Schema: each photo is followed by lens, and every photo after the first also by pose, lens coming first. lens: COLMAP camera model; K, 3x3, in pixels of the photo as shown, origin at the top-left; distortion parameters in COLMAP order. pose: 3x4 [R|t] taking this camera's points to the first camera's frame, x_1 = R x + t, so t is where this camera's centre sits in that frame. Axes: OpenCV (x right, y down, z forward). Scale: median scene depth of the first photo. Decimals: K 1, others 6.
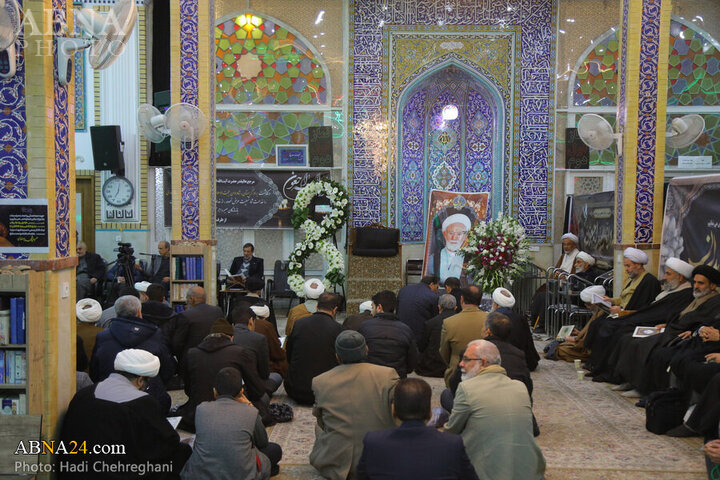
lens RADIAL K [[825.7, 0, 360.0], [0, 825.7, 240.0], [0, 0, 1]] dist [0.094446, -0.023686]
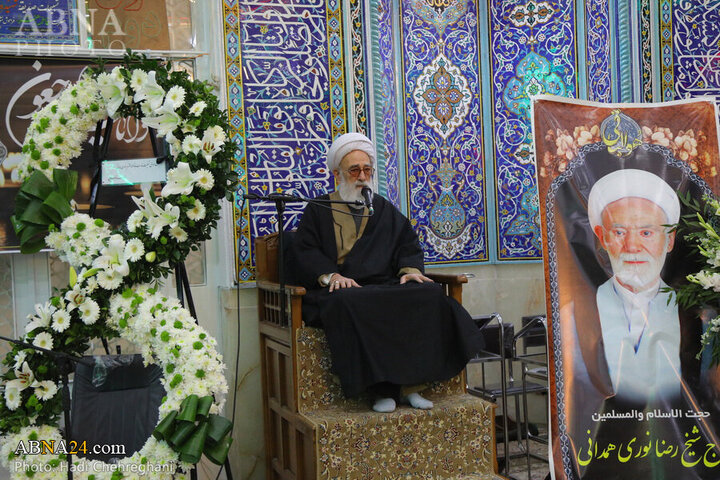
lens RADIAL K [[923.0, 0, 364.3], [0, 923.0, 248.0], [0, 0, 1]] dist [0.074400, 0.000095]
pose [[0.937118, -0.058611, 0.344057, -0.091503], [0.063319, 0.997990, -0.002454, -0.006693], [-0.343221, 0.024086, 0.938946, 0.651426]]
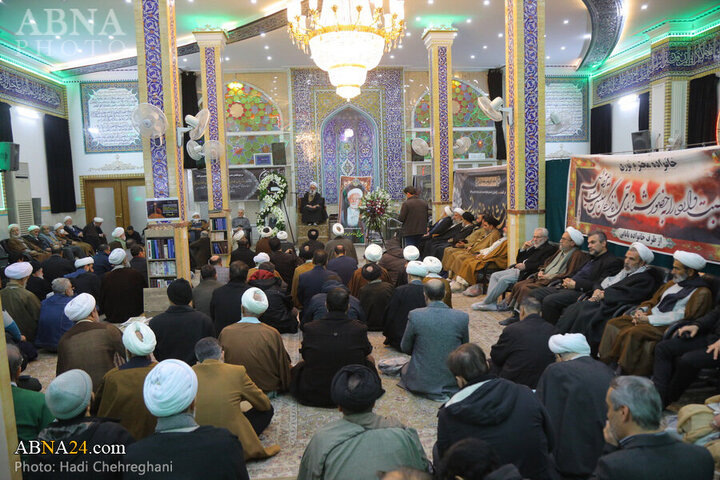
lens RADIAL K [[527.0, 0, 360.0], [0, 527.0, 240.0], [0, 0, 1]] dist [-0.105017, 0.084644]
pose [[0.992063, -0.051647, 0.114648, -0.012841], [0.042904, 0.996072, 0.077460, -0.006715], [-0.118198, -0.071926, 0.990382, -0.172855]]
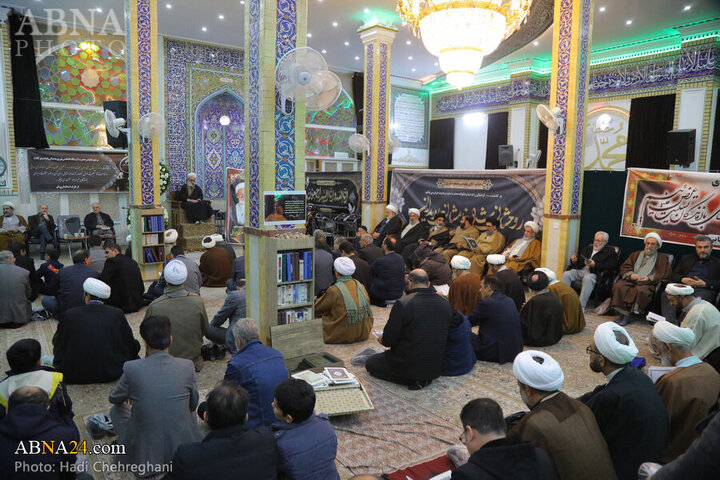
lens RADIAL K [[491.3, 0, 355.1], [0, 491.3, 246.9], [0, 0, 1]] dist [-0.116720, 0.065900]
pose [[0.792196, -0.076020, 0.605514, -0.292923], [0.003734, 0.992796, 0.119757, -0.018026], [-0.610256, -0.092610, 0.786773, 0.056847]]
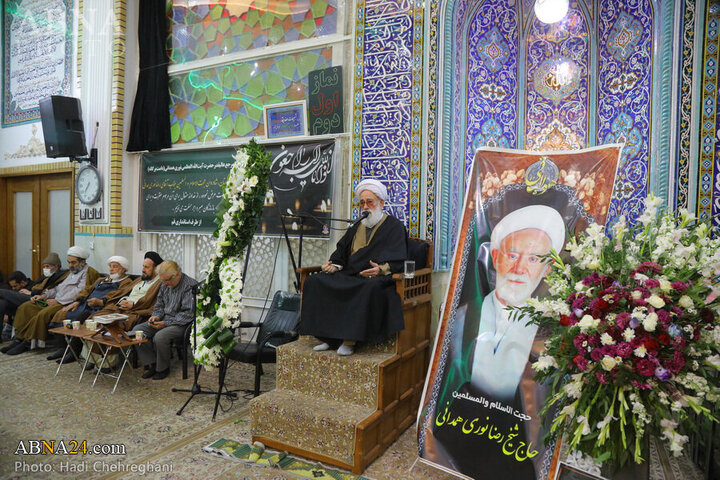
lens RADIAL K [[491.3, 0, 355.1], [0, 491.3, 246.9], [0, 0, 1]] dist [-0.116720, 0.065900]
pose [[0.898825, 0.030052, -0.437277, 0.132039], [-0.030039, 0.999525, 0.006947, -0.010646], [0.437278, 0.006891, 0.899300, 0.706795]]
